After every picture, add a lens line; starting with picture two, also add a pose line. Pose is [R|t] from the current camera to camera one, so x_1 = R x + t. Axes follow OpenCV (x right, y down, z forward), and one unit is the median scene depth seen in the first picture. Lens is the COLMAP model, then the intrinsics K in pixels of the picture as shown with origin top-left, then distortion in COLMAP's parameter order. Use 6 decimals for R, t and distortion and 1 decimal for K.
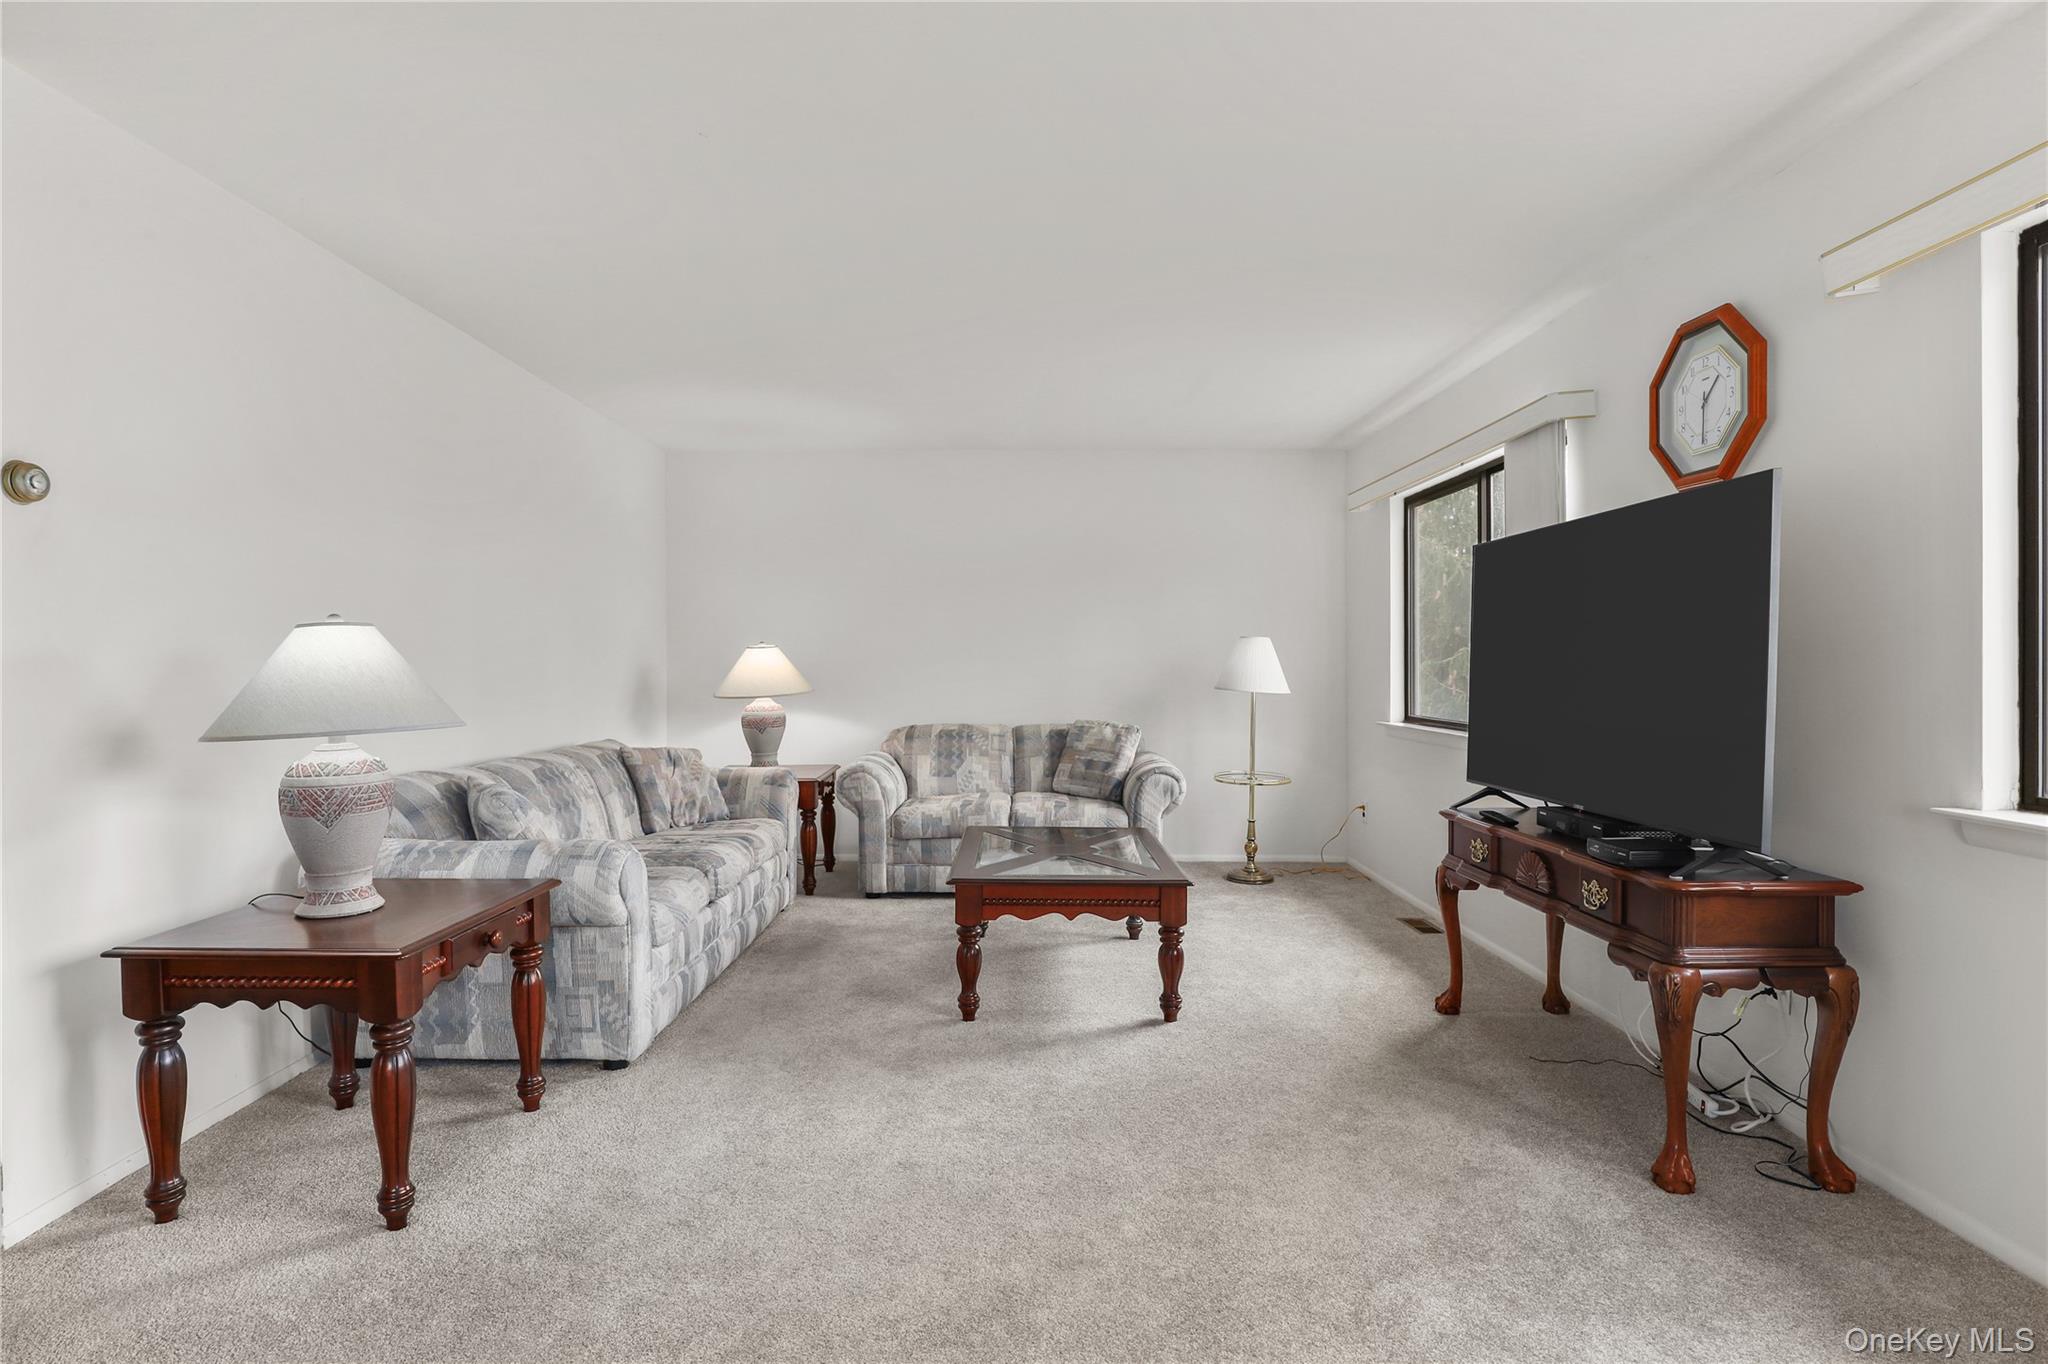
lens RADIAL K [[1056.6, 0, 1035.2], [0, 1056.6, 667.4], [0, 0, 1]] dist [-0.021443, 0.003503]
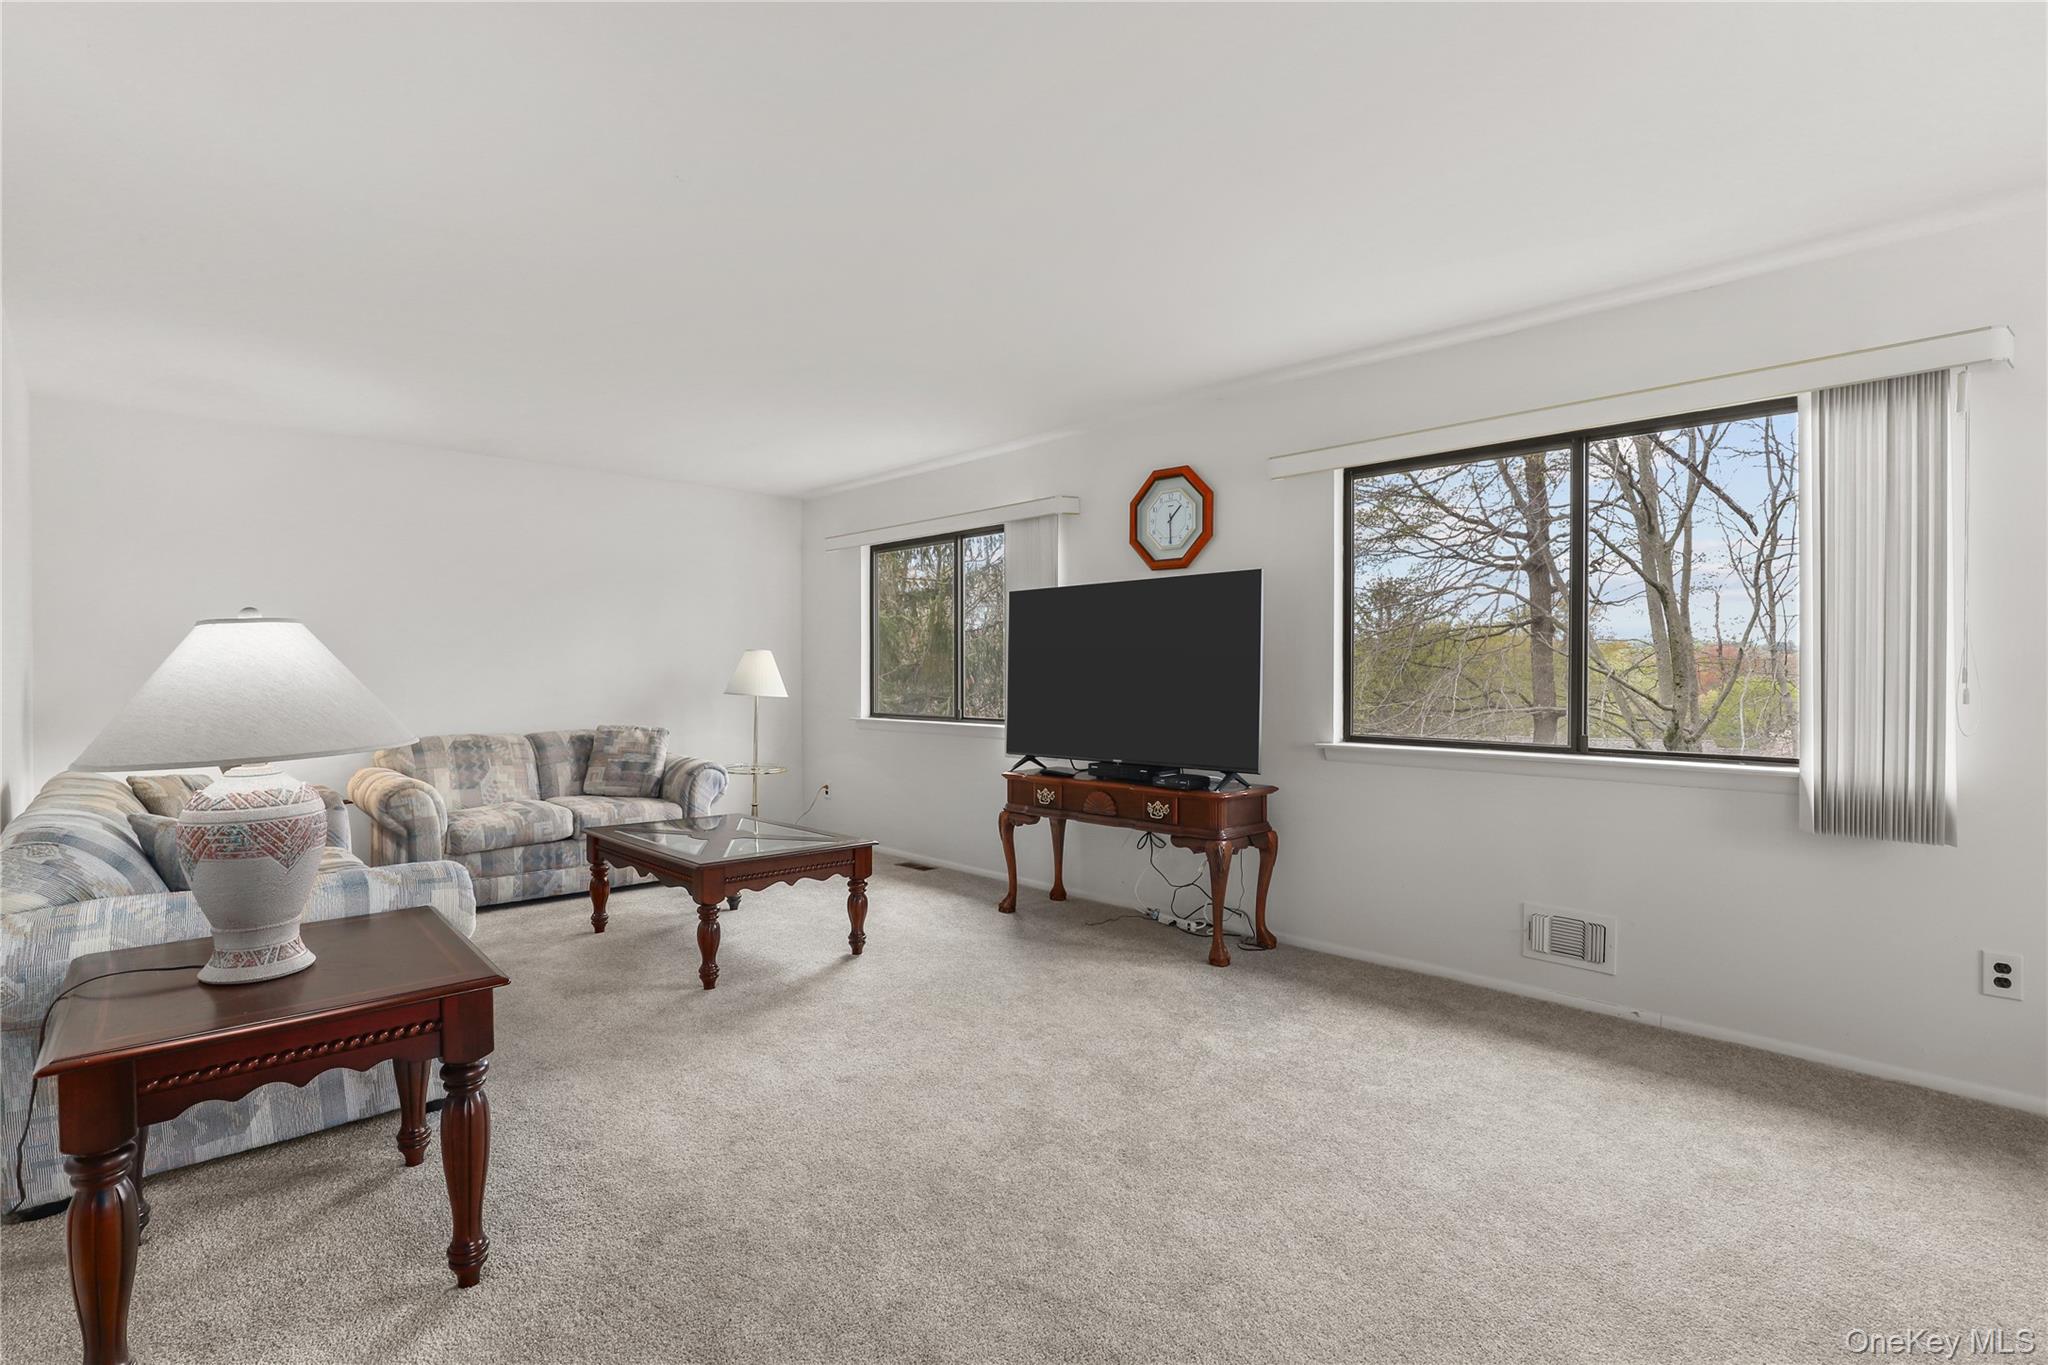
lens RADIAL K [[944.7, 0, 1011.8], [0, 944.7, 676.0], [0, 0, 1]] dist [-0.023746, 0.004260]
pose [[0.727242, -0.001220, 0.686380, -0.540960], [0.002386, 0.999997, -0.000750, 0.002609], [-0.686377, 0.002184, 0.727243, 0.050047]]
